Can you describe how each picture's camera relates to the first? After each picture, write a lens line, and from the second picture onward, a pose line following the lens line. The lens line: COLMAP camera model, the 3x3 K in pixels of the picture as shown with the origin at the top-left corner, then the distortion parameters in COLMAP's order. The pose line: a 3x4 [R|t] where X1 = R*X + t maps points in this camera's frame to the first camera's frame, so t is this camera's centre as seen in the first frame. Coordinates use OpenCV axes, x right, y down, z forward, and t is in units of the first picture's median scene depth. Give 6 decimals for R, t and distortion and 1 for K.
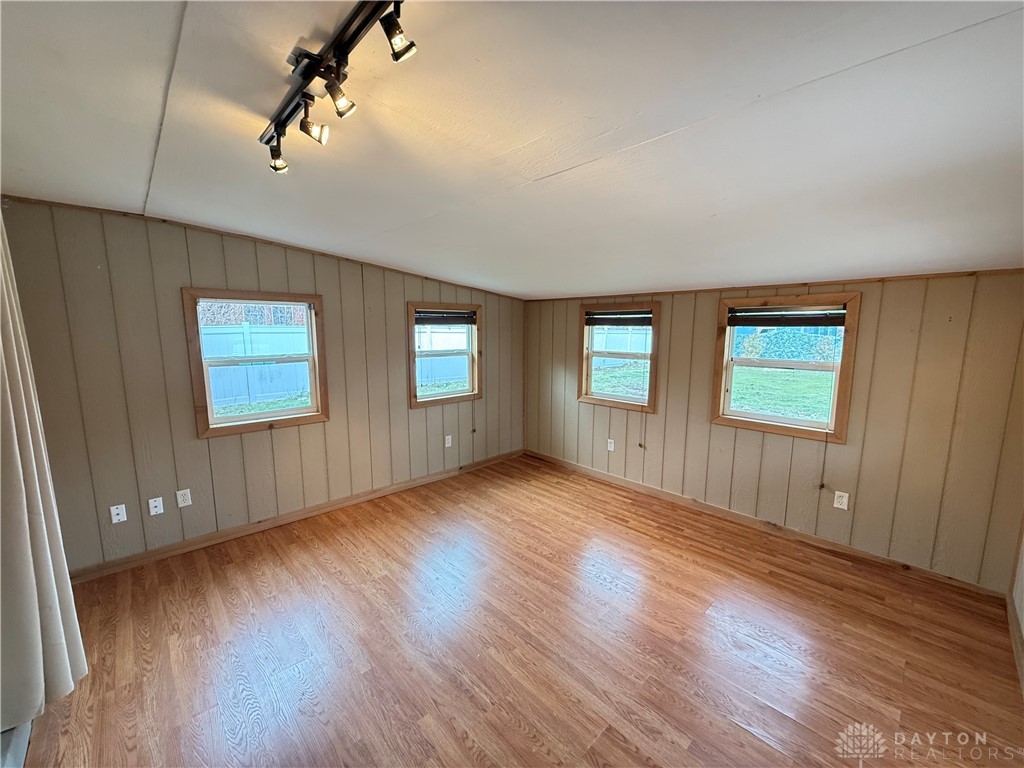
lens RADIAL K [[406.7, 0, 512.5], [0, 406.7, 388.8], [0, 0, 1]] dist [-0.000310, 0.000018]
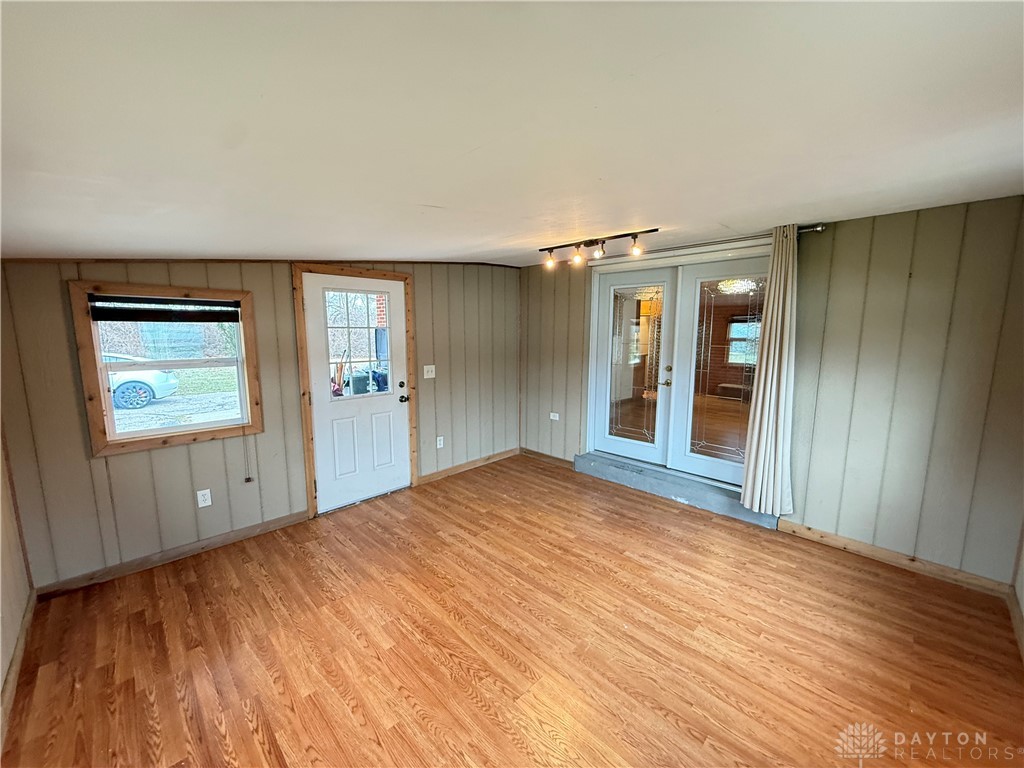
lens RADIAL K [[406.7, 0, 513.2], [0, 406.7, 381.5], [0, 0, 1]] dist [-0.000310, 0.000018]
pose [[-0.999781, -0.002141, -0.020811, 0.071115], [-0.007854, 0.960411, 0.278475, -0.269893], [0.019391, 0.278578, -0.960218, 1.832716]]
